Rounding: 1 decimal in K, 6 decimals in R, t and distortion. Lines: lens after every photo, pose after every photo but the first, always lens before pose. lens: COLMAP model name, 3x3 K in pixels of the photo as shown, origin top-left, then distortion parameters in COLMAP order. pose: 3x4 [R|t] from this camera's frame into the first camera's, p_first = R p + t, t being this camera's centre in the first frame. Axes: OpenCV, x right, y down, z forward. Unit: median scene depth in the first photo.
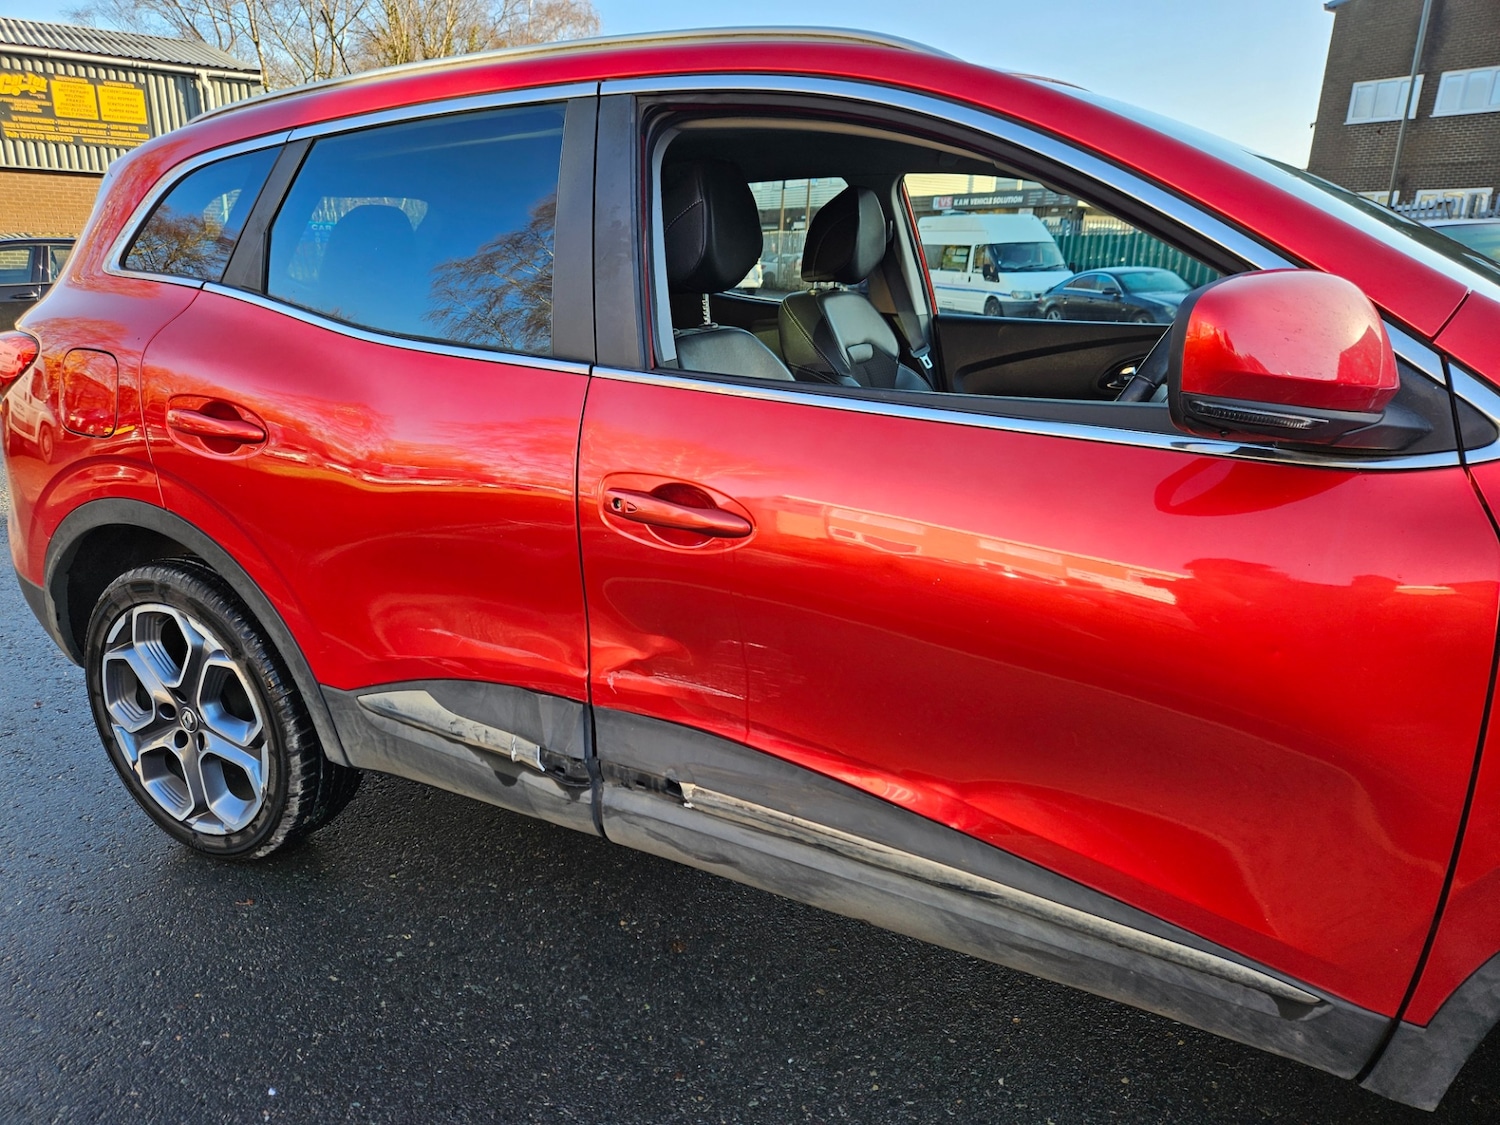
lens RADIAL K [[998.9, 0, 724.5], [0, 998.9, 571.3], [0, 0, 1]] dist [0.064536, -0.050064]
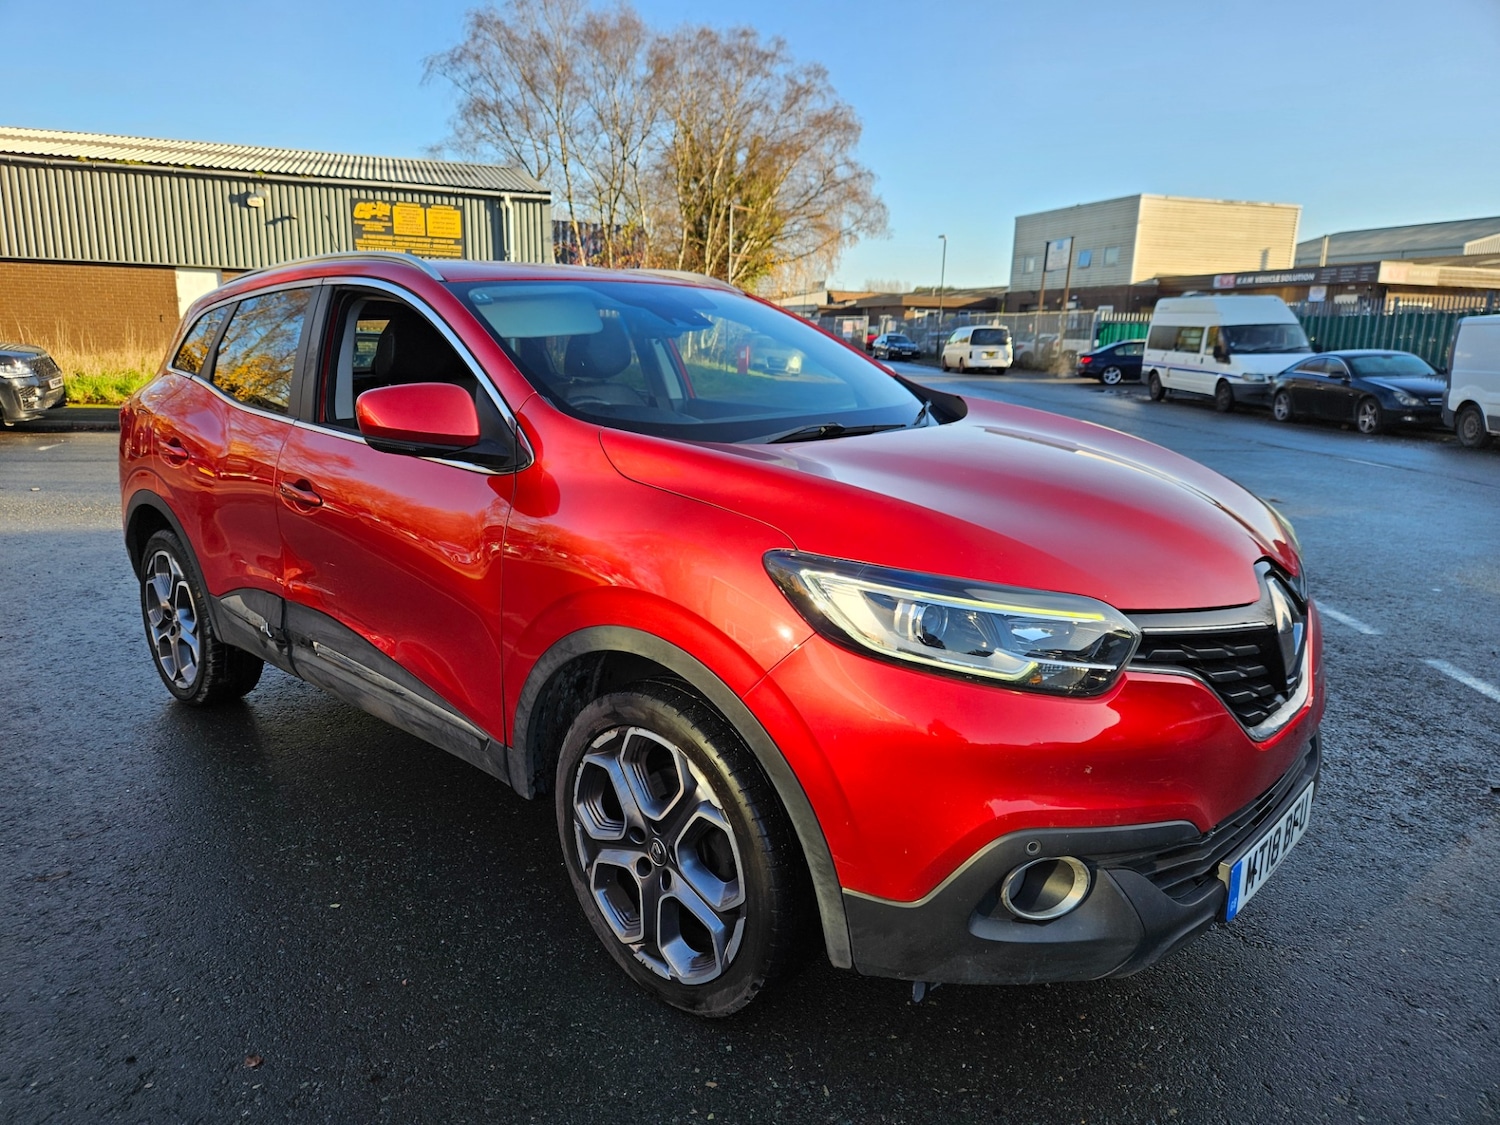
lens RADIAL K [[998.9, 0, 735.1], [0, 998.9, 553.3], [0, 0, 1]] dist [0.064536, -0.050064]
pose [[0.963849, 0.053893, -0.260943, 0.098682], [-0.077344, 0.993754, -0.080444, 0.011467], [0.254978, 0.097718, 0.961997, -0.051865]]
